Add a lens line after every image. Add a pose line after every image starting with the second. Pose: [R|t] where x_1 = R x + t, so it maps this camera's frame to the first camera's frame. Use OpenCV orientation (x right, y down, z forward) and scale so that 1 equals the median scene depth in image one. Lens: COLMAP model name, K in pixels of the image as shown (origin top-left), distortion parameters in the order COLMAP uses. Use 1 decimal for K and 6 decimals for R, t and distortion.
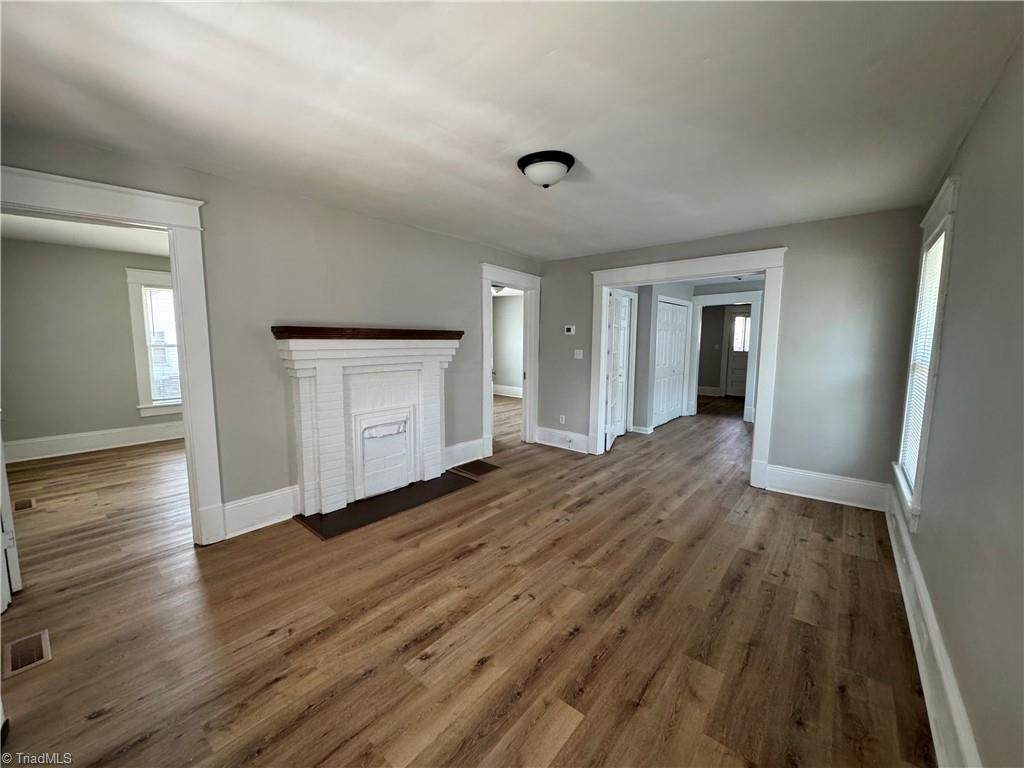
lens RADIAL K [[409.6, 0, 511.5], [0, 409.6, 385.4], [0, 0, 1]] dist [0.000710, 0.000017]
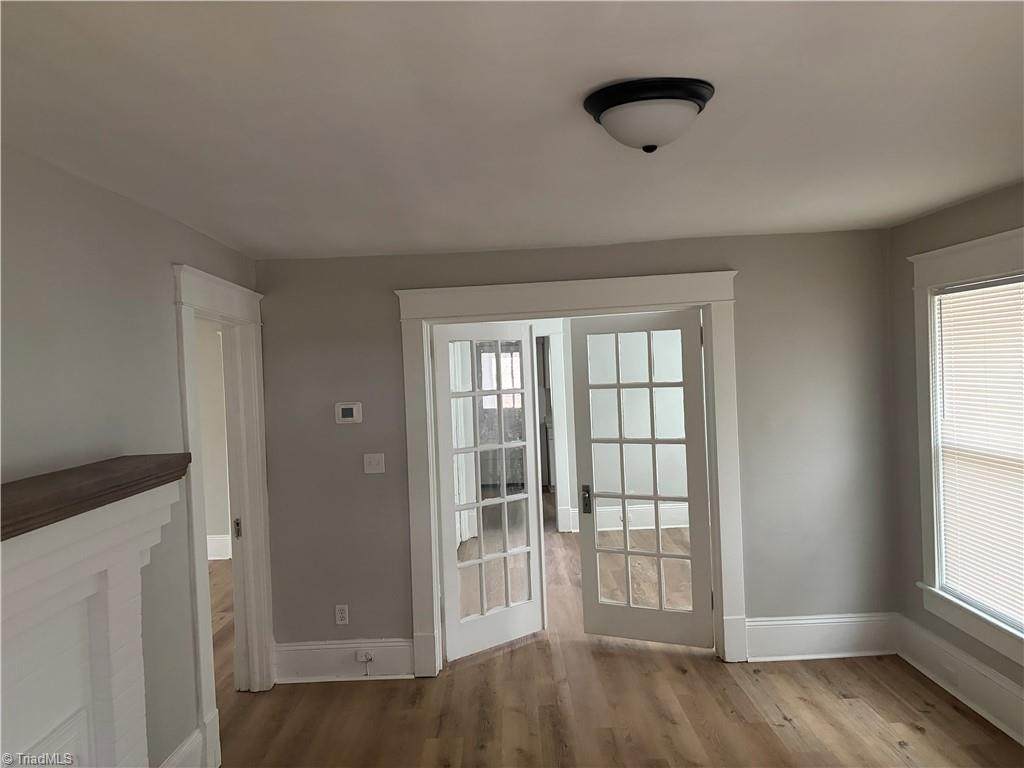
lens RADIAL K [[772.7, 0, 511.3], [0, 772.7, 380.9], [0, 0, 1]] dist [0.013000, 0.001524]
pose [[0.765407, -0.054090, 0.641269, -0.295367], [0.120879, 0.990809, -0.060705, -0.106682], [-0.632092, 0.123980, 0.764911, 0.252305]]
